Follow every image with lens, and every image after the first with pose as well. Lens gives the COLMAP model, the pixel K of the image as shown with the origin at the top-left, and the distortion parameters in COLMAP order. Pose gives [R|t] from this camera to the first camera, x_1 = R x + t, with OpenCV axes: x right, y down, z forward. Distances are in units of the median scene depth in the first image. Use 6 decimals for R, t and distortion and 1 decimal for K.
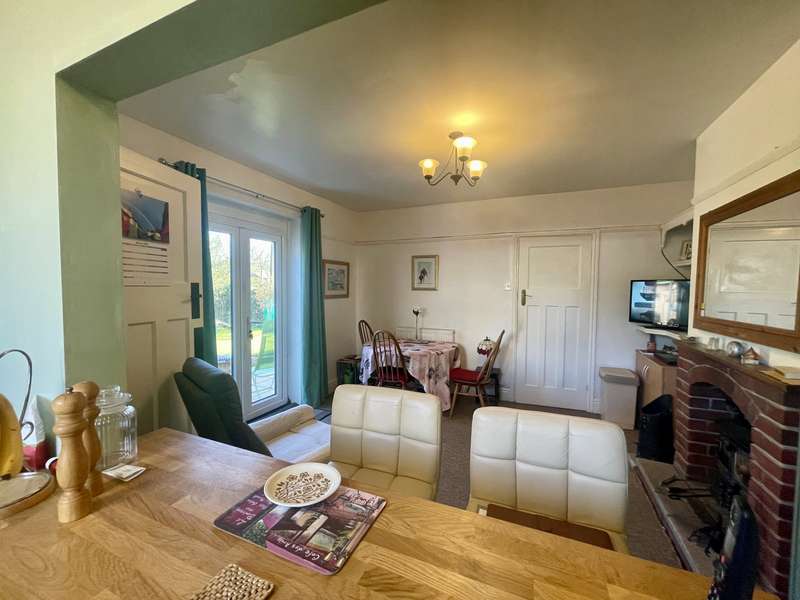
lens RADIAL K [[322.4, 0, 397.6], [0, 322.4, 301.6], [0, 0, 1]] dist [0.000105, -0.000054]
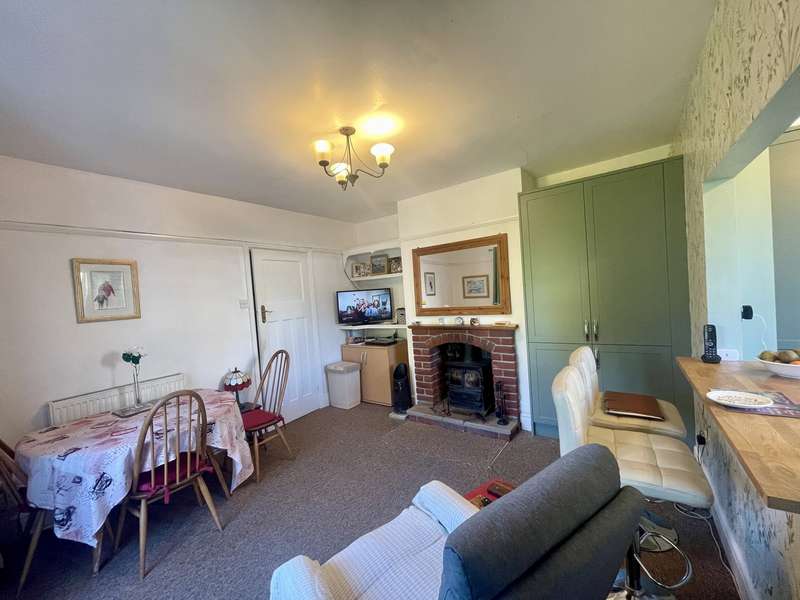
lens RADIAL K [[322.4, 0, 397.6], [0, 322.4, 301.6], [0, 0, 1]] dist [0.000105, -0.000054]
pose [[0.209659, -0.054555, 0.976251, -0.425860], [0.109739, 0.993447, 0.031948, -0.036083], [-0.971597, 0.100435, 0.214272, 0.436726]]
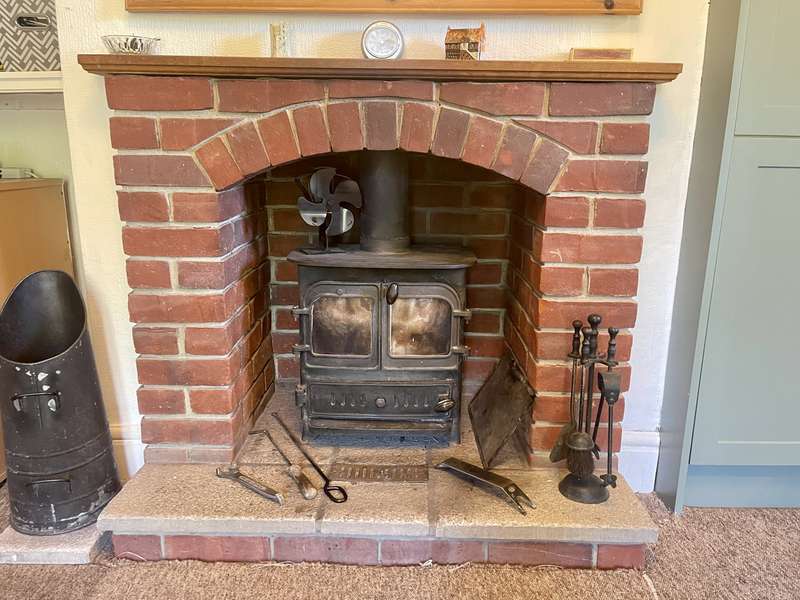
lens RADIAL K [[592.1, 0, 402.9], [0, 592.1, 302.4], [0, 0, 1]] dist [0.065515, -0.104097]
pose [[-0.398834, -0.233358, 0.886834, 0.147513], [0.020054, 0.964629, 0.262848, 0.116382], [-0.916804, 0.122617, -0.380047, 0.600735]]
